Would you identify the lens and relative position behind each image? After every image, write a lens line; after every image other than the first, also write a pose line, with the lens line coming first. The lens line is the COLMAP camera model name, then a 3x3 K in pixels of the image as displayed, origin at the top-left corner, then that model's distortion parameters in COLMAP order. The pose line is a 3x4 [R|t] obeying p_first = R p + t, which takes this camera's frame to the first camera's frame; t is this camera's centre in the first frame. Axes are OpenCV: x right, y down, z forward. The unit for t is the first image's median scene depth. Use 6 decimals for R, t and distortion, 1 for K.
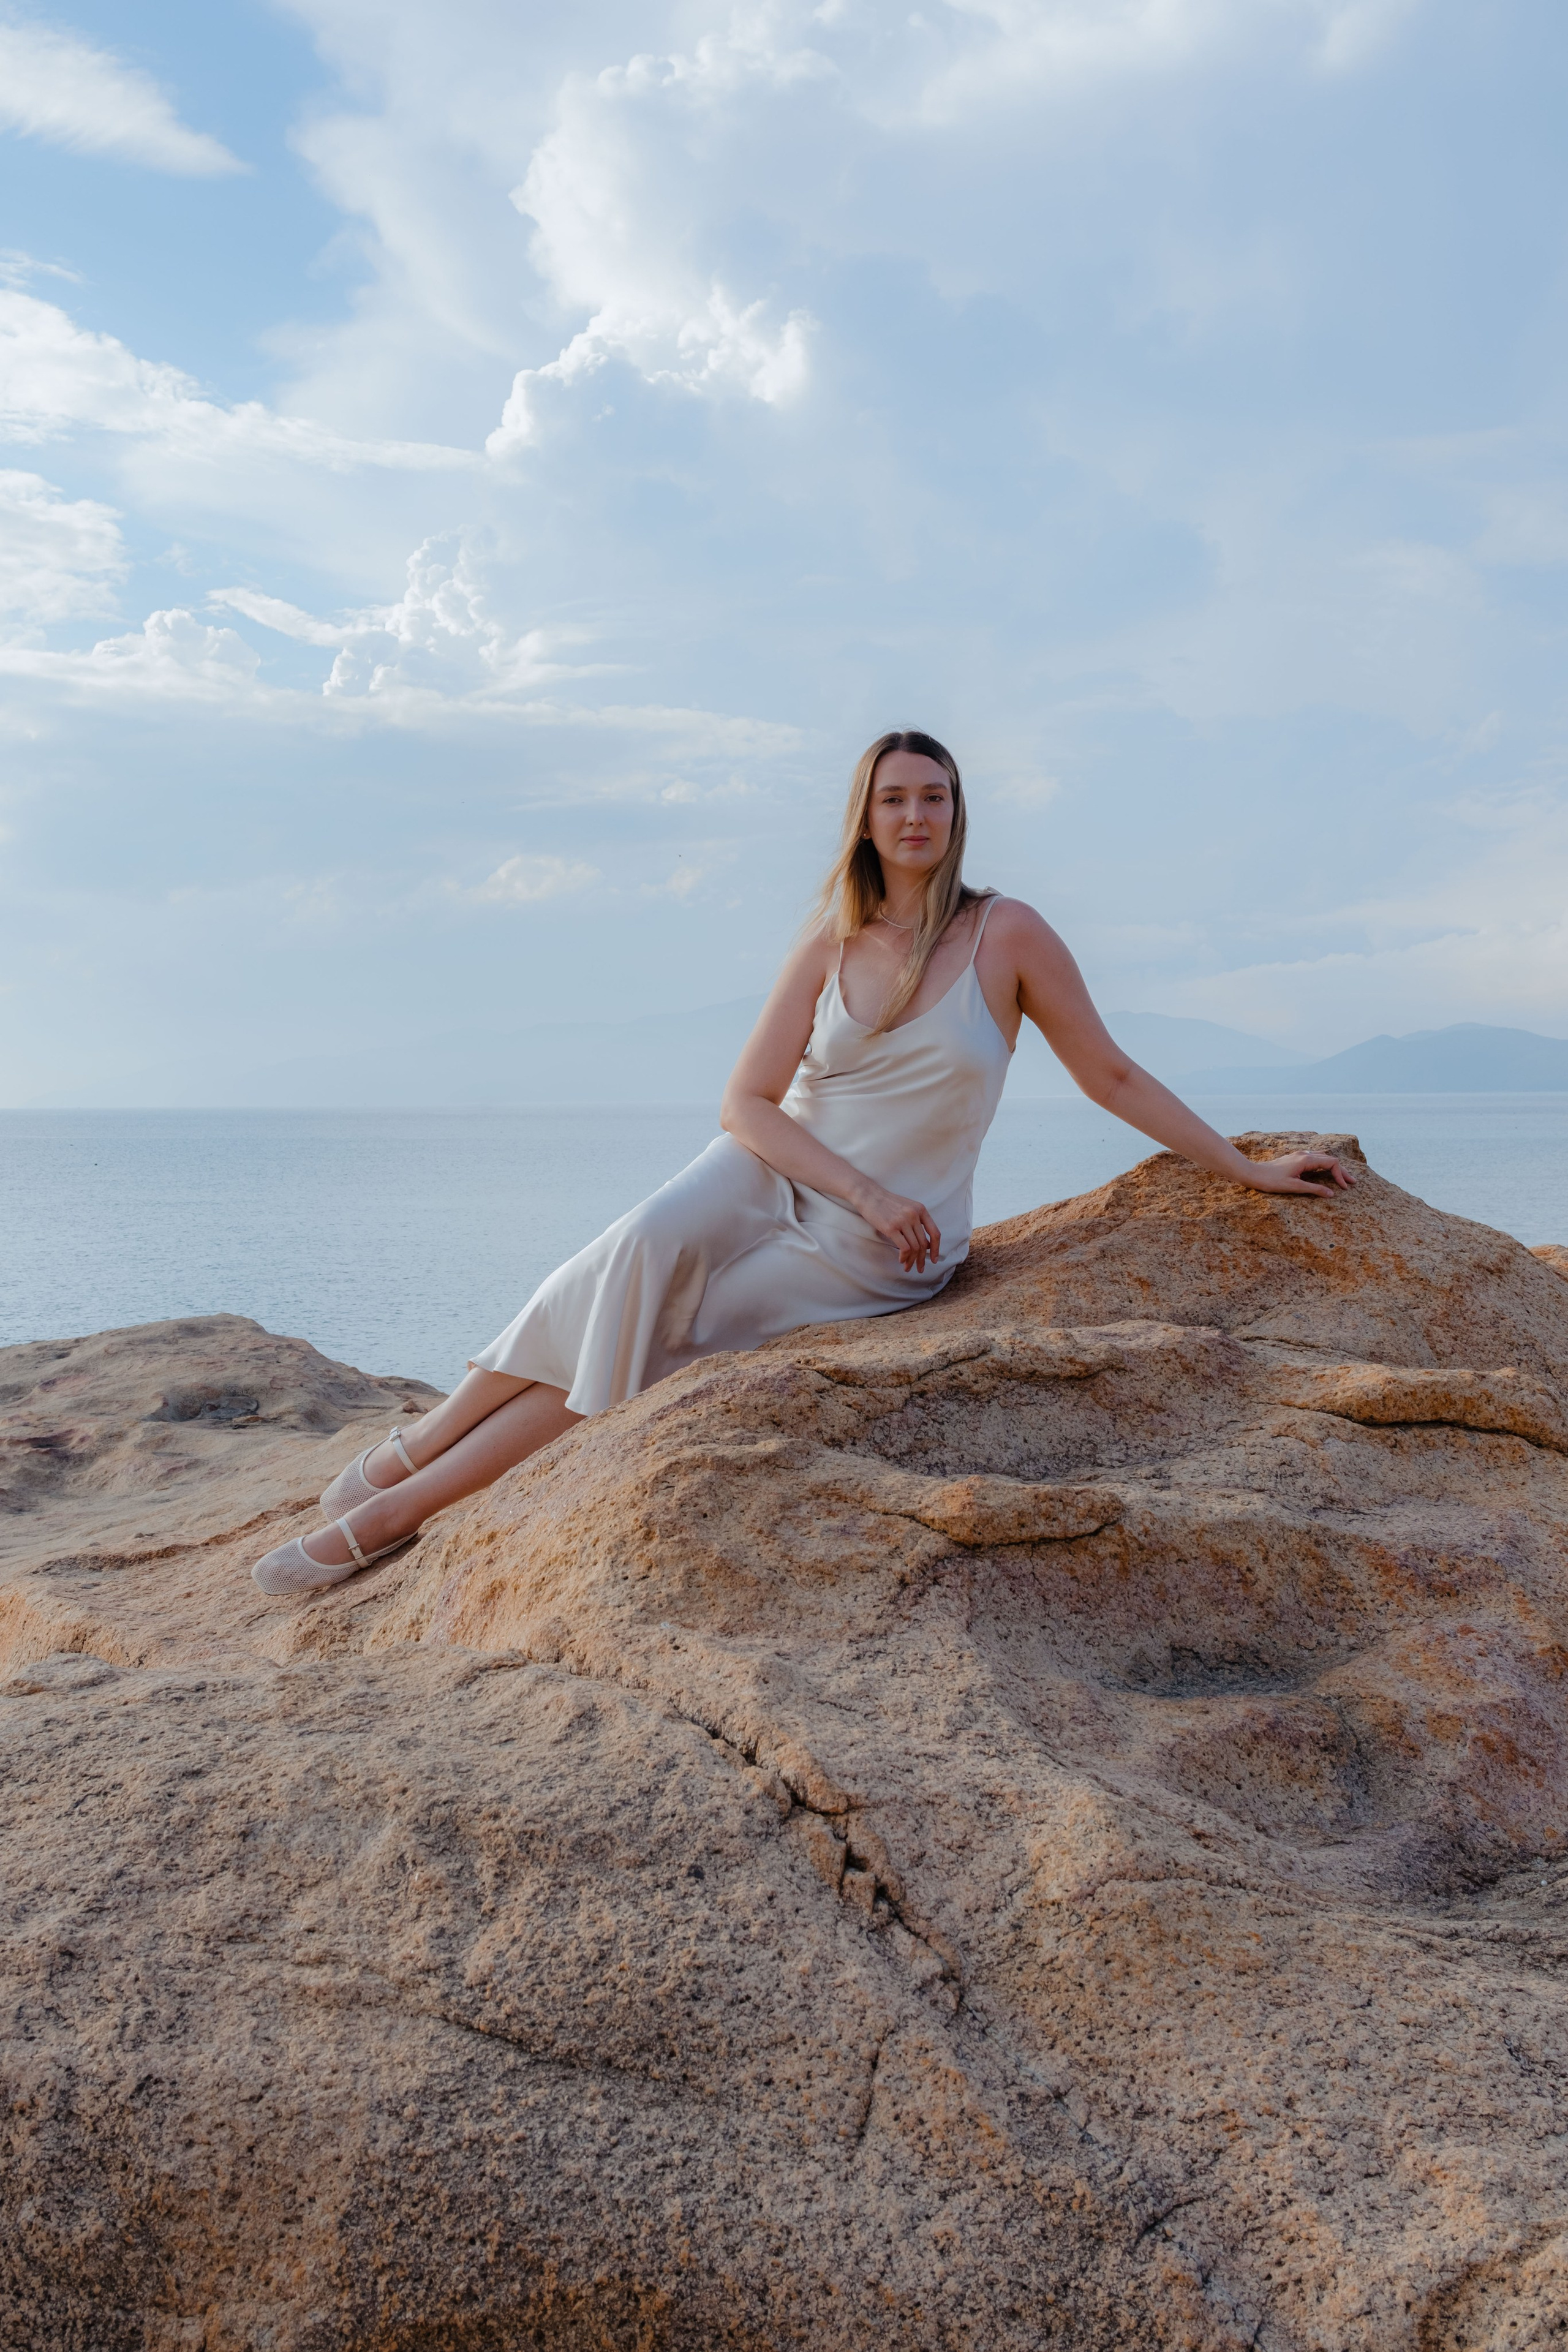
lens RADIAL K [[2411.8, 0, 785.3], [0, 2411.8, 1180.1], [0, 0, 1]] dist [-0.010780, 0.000000]
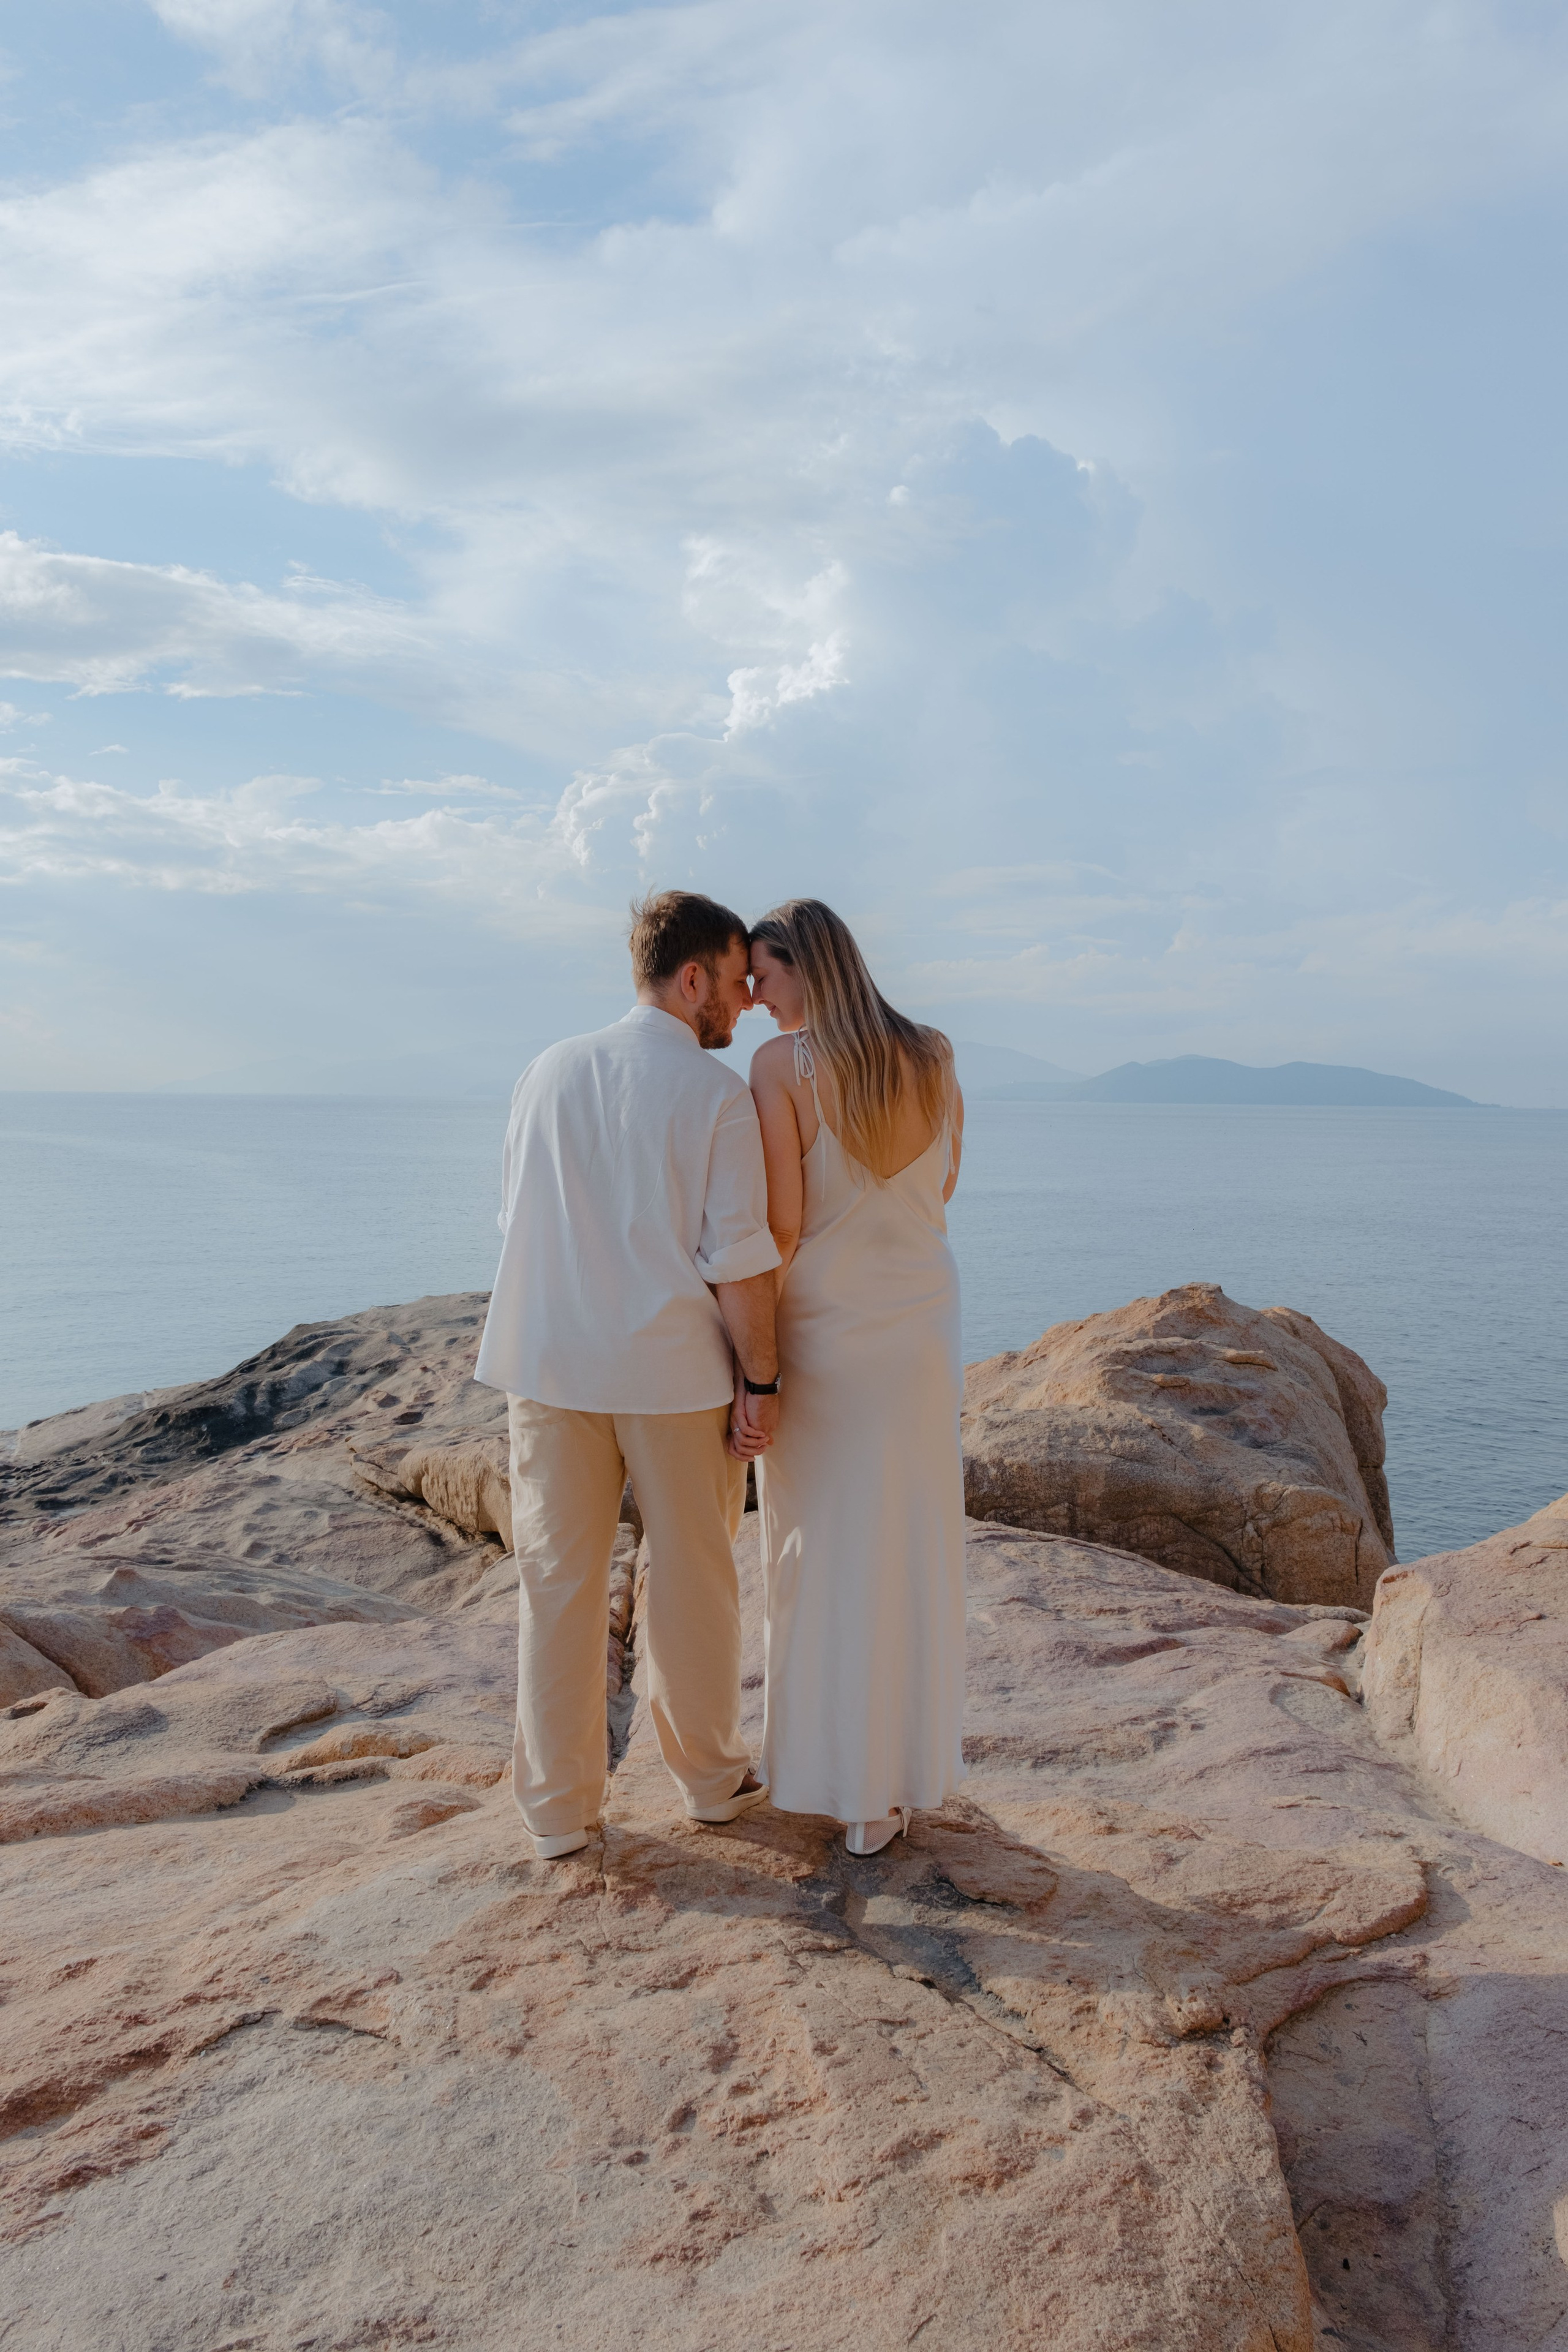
lens RADIAL K [[1851.9, 0, 786.1], [0, 1851.9, 1177.6], [0, 0, 1]] dist [-0.006843, 0.001710]
pose [[0.997705, 0.018331, 0.065180, -0.999650], [-0.019581, 0.999636, 0.018578, -0.356933], [-0.064816, -0.019811, 0.997701, -2.912015]]
